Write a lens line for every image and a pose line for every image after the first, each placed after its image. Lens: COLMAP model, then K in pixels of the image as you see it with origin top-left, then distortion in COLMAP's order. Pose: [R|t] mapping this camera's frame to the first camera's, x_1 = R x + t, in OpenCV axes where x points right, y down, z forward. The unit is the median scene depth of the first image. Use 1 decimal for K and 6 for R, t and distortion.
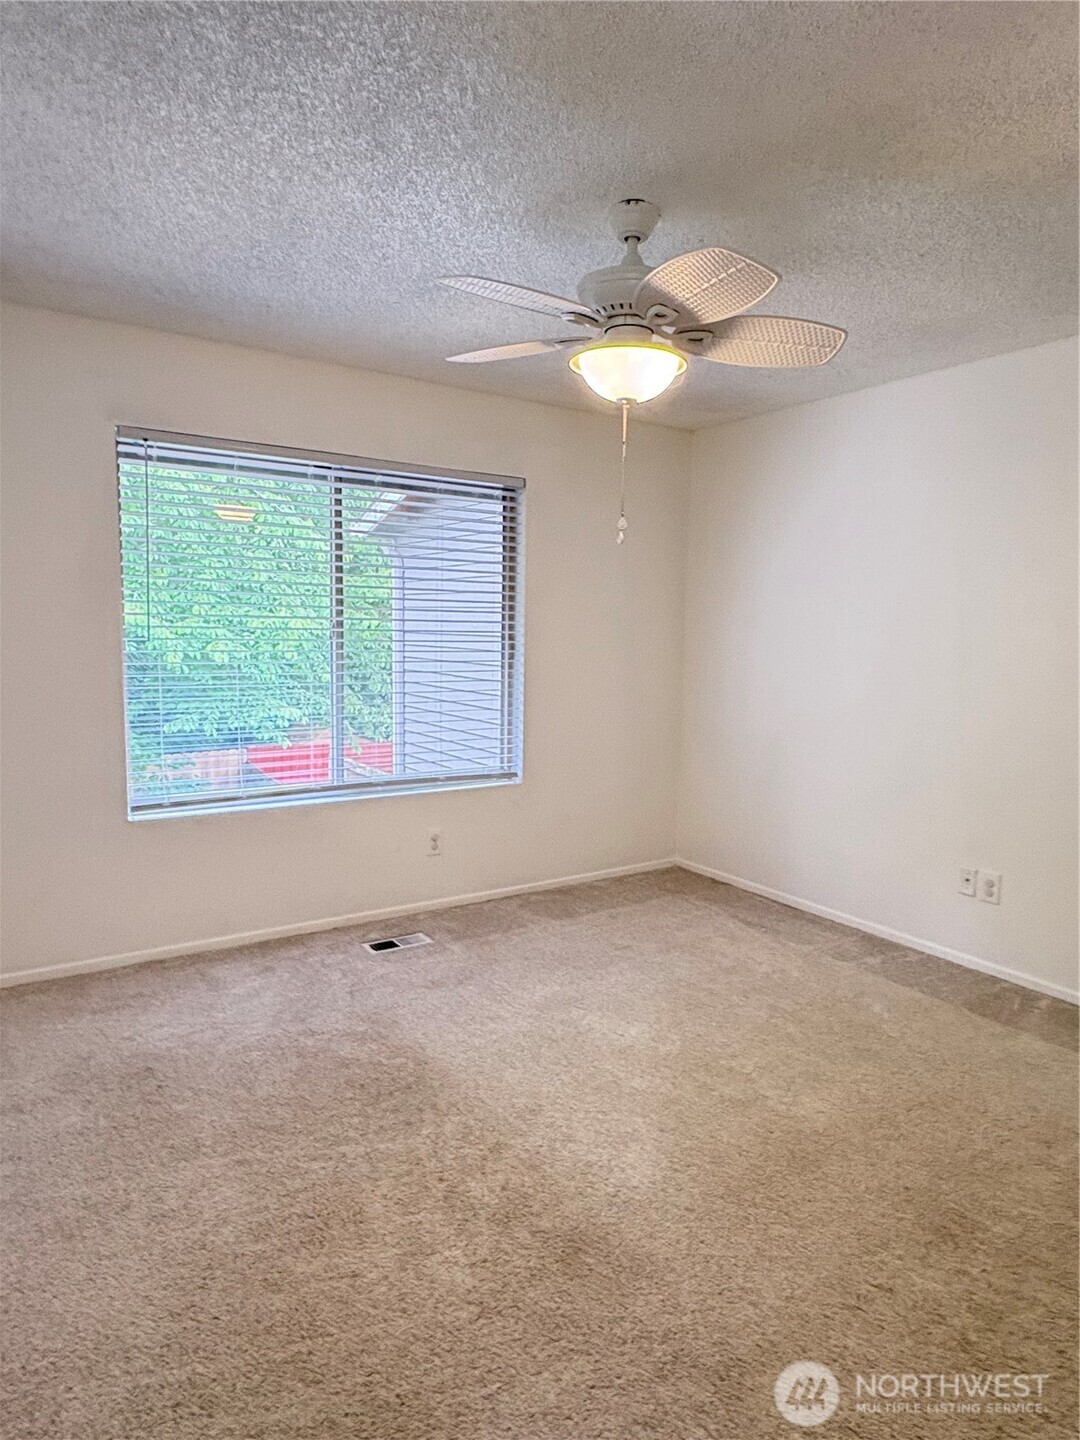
lens RADIAL K [[875.0, 0, 540.0], [0, 875.0, 720.0], [0, 0, 1]] dist [0.003825, 0.000460]
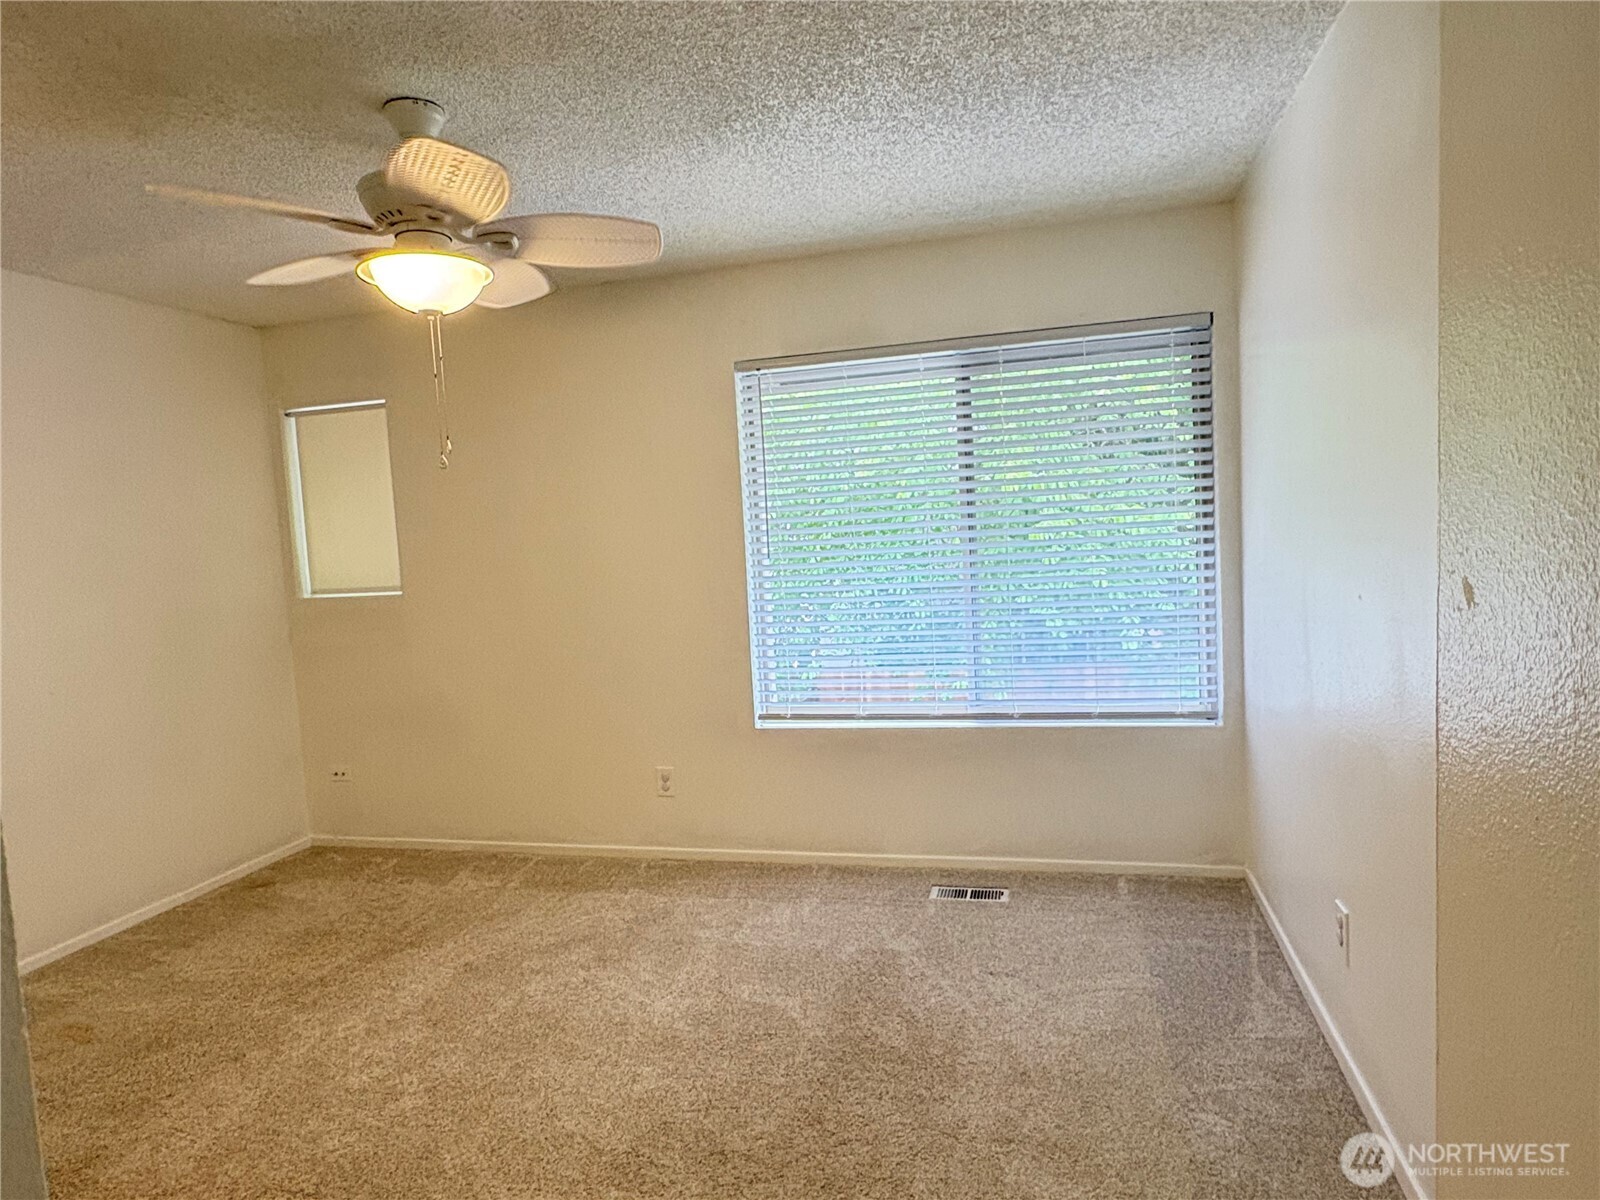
lens RADIAL K [[972.2, 0, 800.0], [0, 972.2, 600.0], [0, 0, 1]] dist [0.003825, 0.000460]
pose [[0.654835, -0.005215, -0.755754, 0.469586], [-0.008324, 0.999866, -0.014112, -0.024363], [0.755726, 0.015532, 0.654704, 0.273618]]
